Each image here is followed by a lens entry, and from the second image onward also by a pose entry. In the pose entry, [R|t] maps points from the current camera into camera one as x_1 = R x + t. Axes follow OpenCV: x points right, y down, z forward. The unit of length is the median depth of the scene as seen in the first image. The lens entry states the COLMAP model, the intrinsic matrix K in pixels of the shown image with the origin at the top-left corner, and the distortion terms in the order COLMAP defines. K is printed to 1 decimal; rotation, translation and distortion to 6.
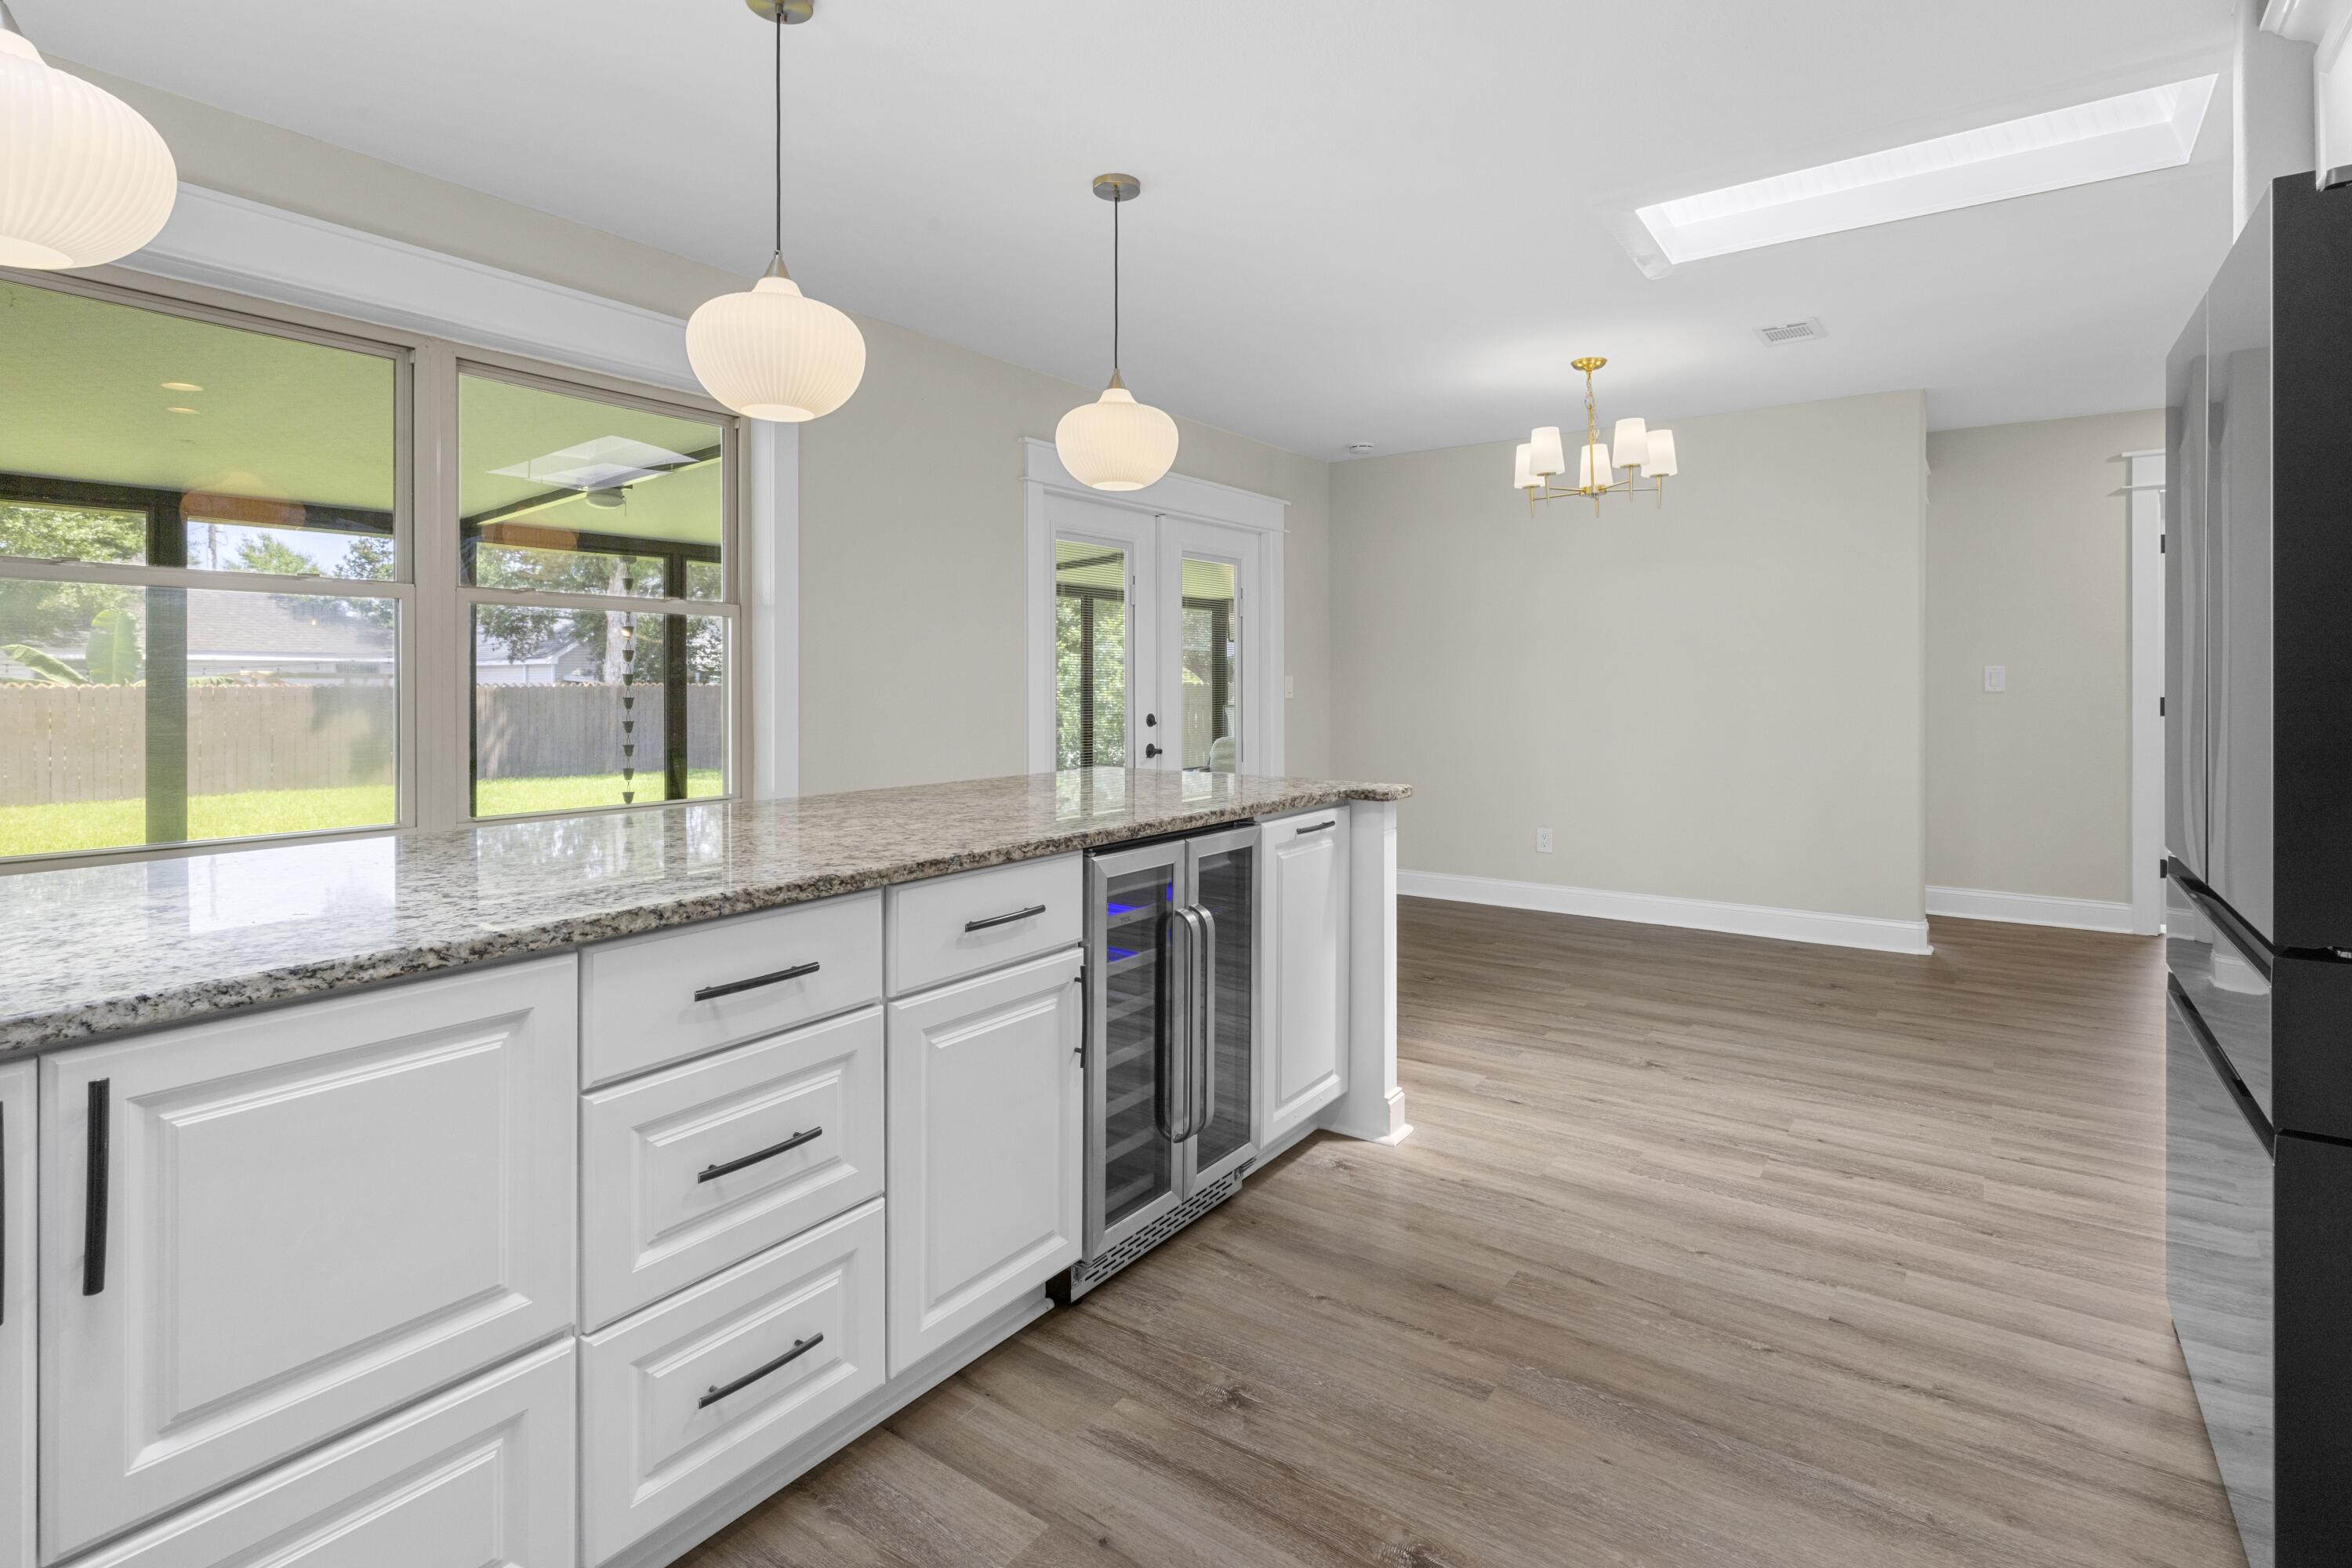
lens RADIAL K [[1131.9, 0, 1145.2], [0, 1131.9, 687.8], [0, 0, 1]] dist [-0.013550, 0.003405]
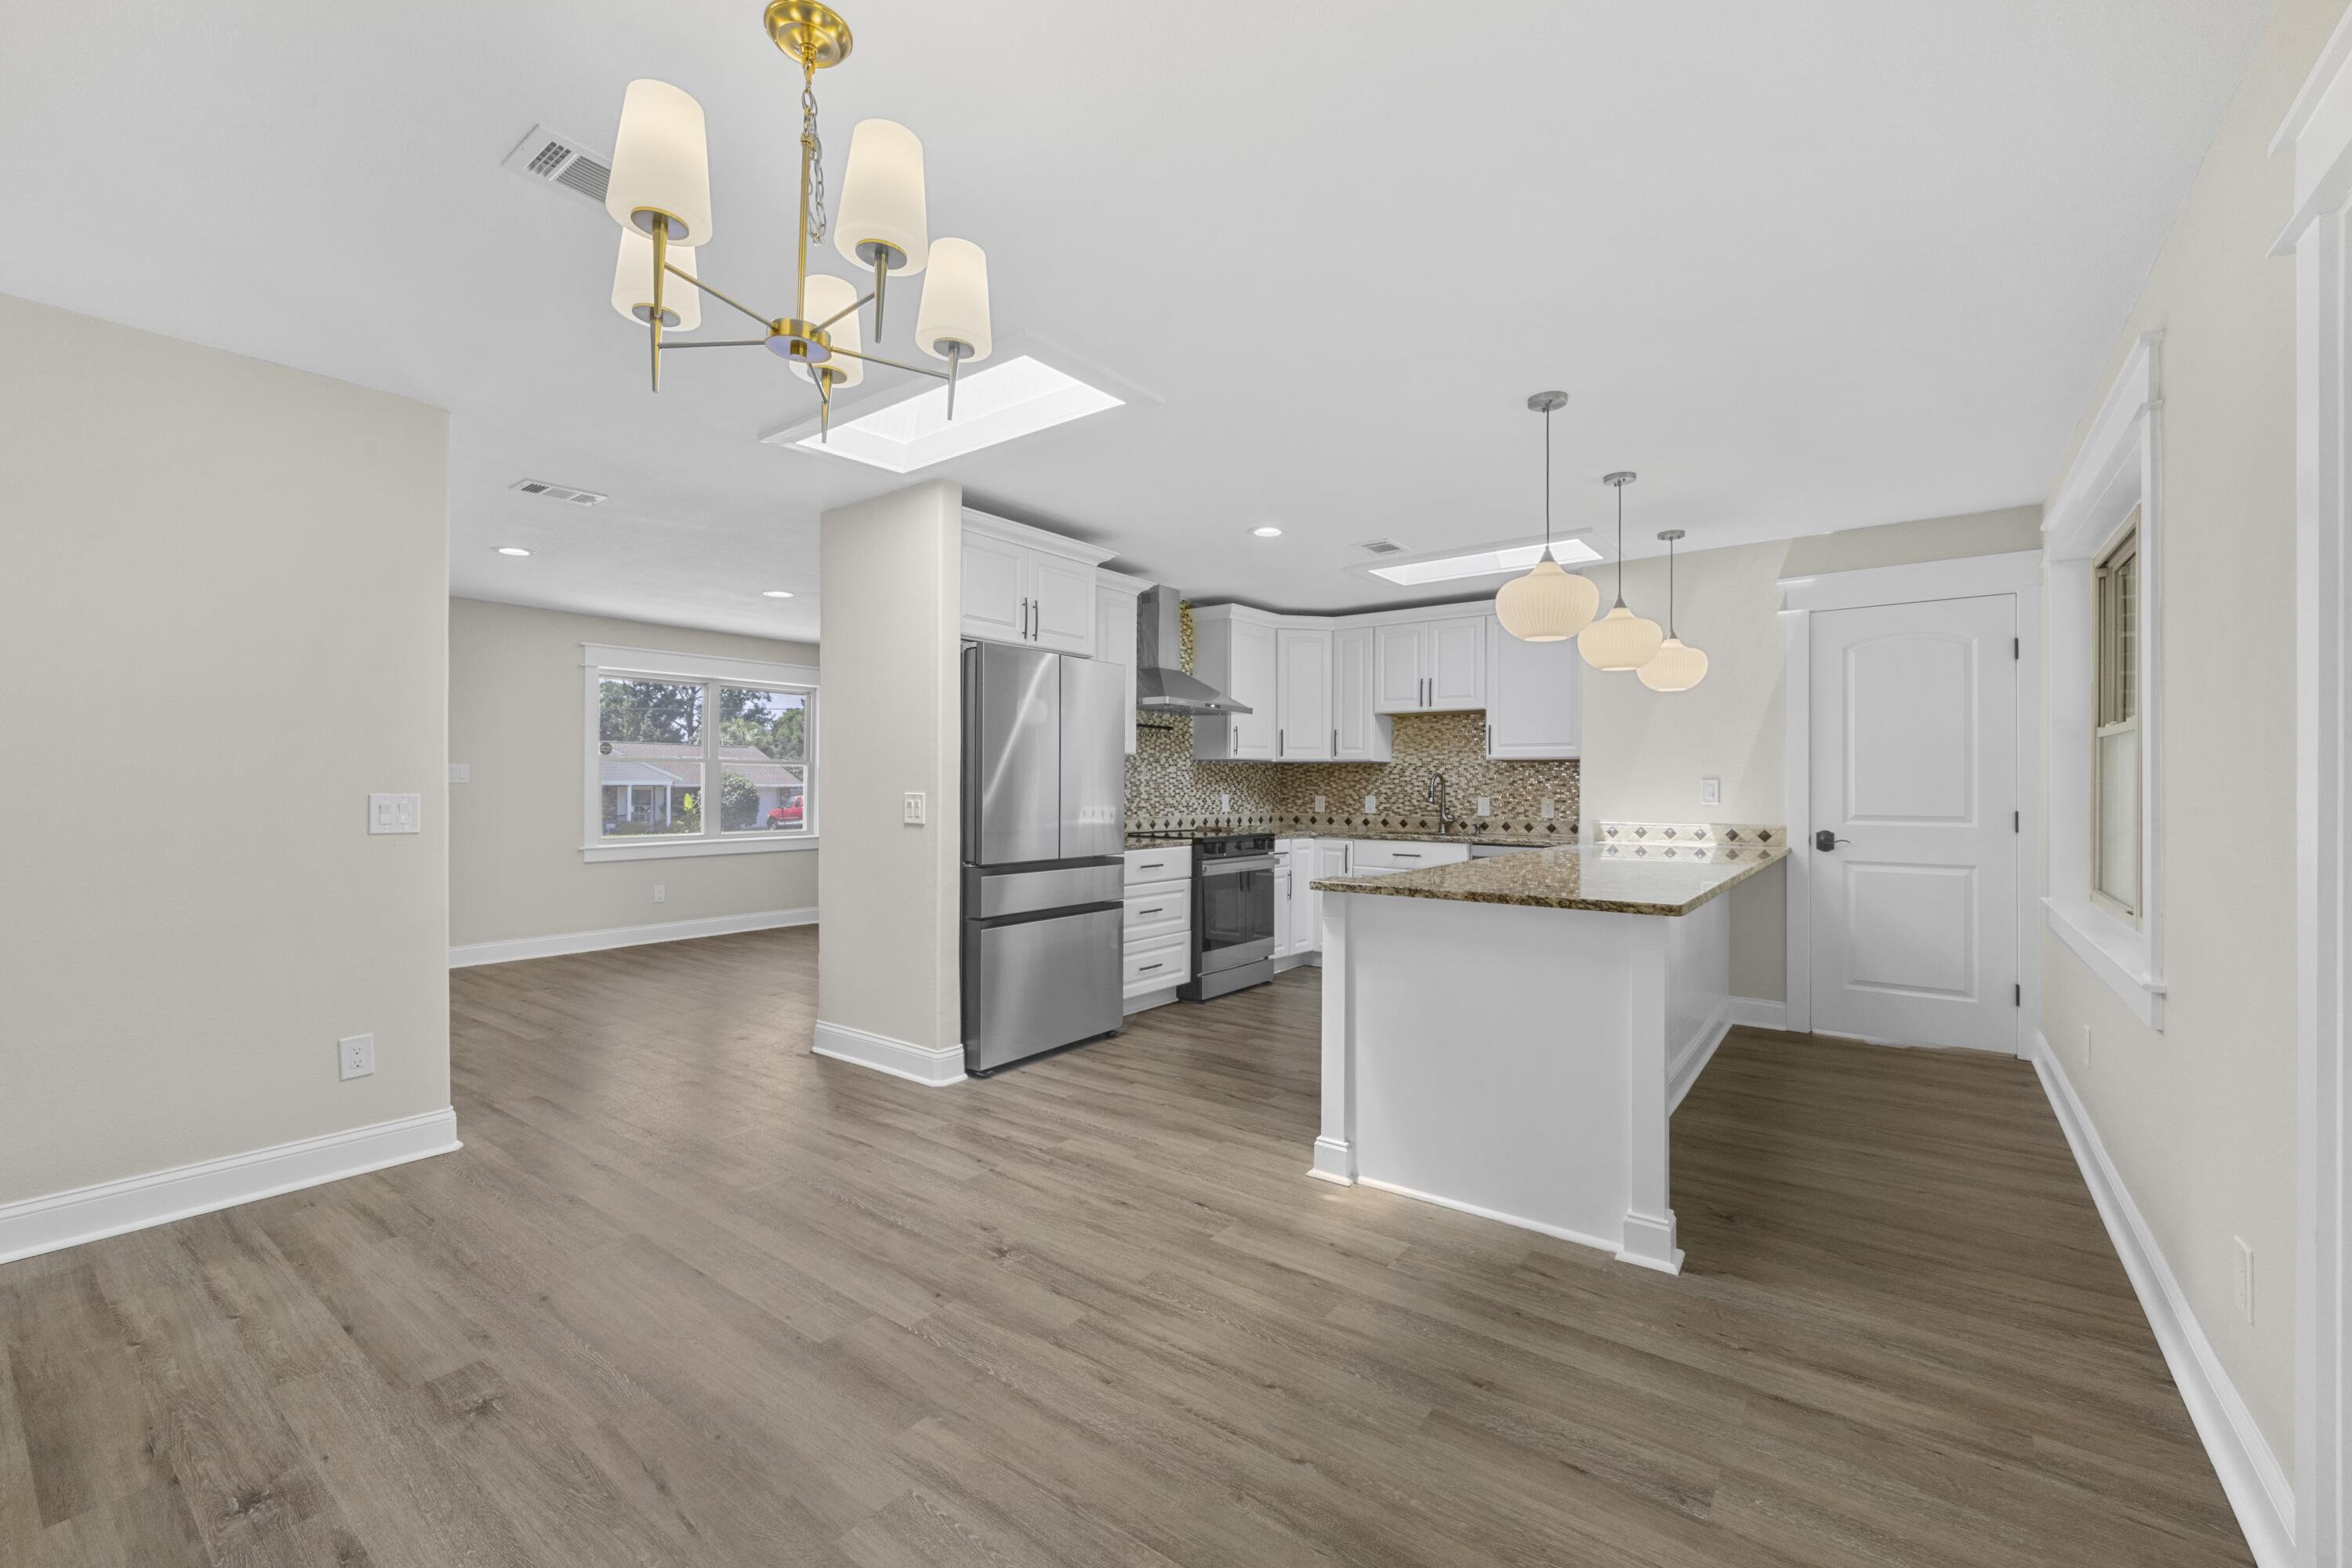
lens RADIAL K [[959.6, 0, 1181.1], [0, 959.6, 783.6], [0, 0, 1]] dist [-0.000597, 0.000247]
pose [[-0.999808, -0.003403, -0.019284, 0.444599], [-0.003537, 0.999970, 0.006919, -0.019550], [0.019260, 0.006986, -0.999790, 2.270504]]
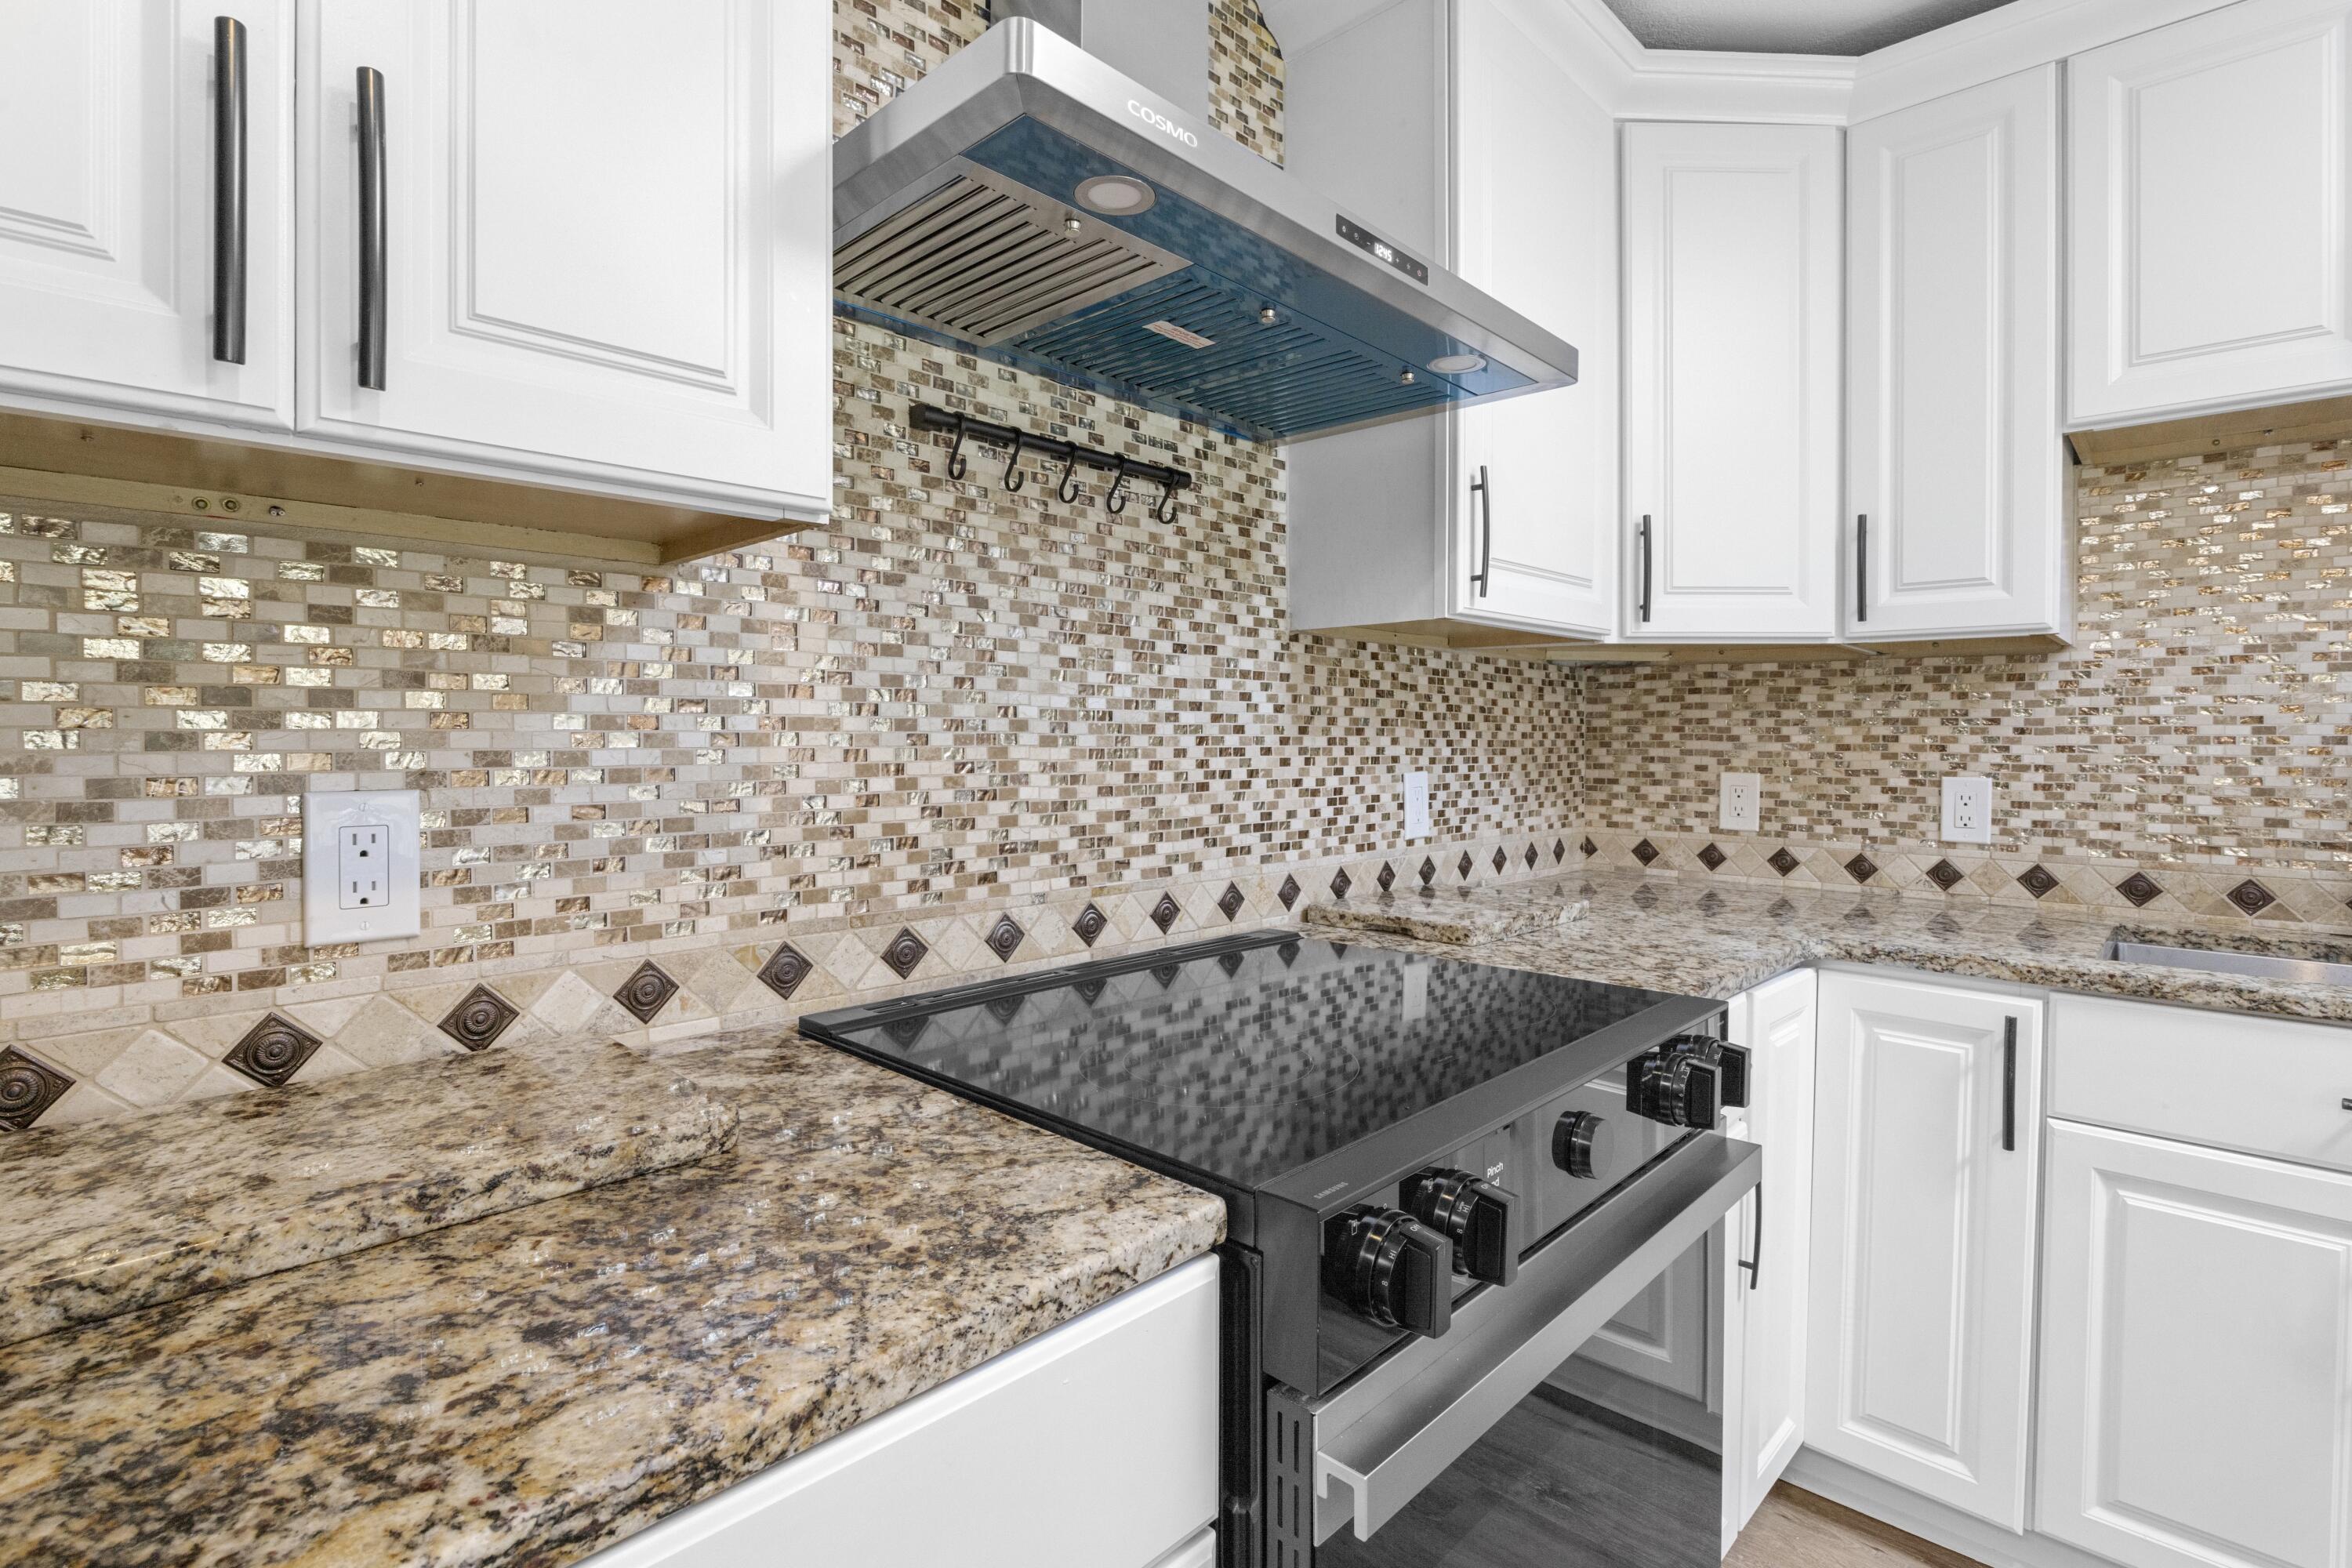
lens RADIAL K [[1131.9, 0, 1173.2], [0, 1131.9, 741.8], [0, 0, 1]] dist [-0.013550, 0.003405]
pose [[-0.994712, -0.002150, 0.102677, 0.364986], [-0.000877, 0.999922, 0.012447, -0.004177], [-0.102696, 0.012291, -0.994637, 0.507734]]
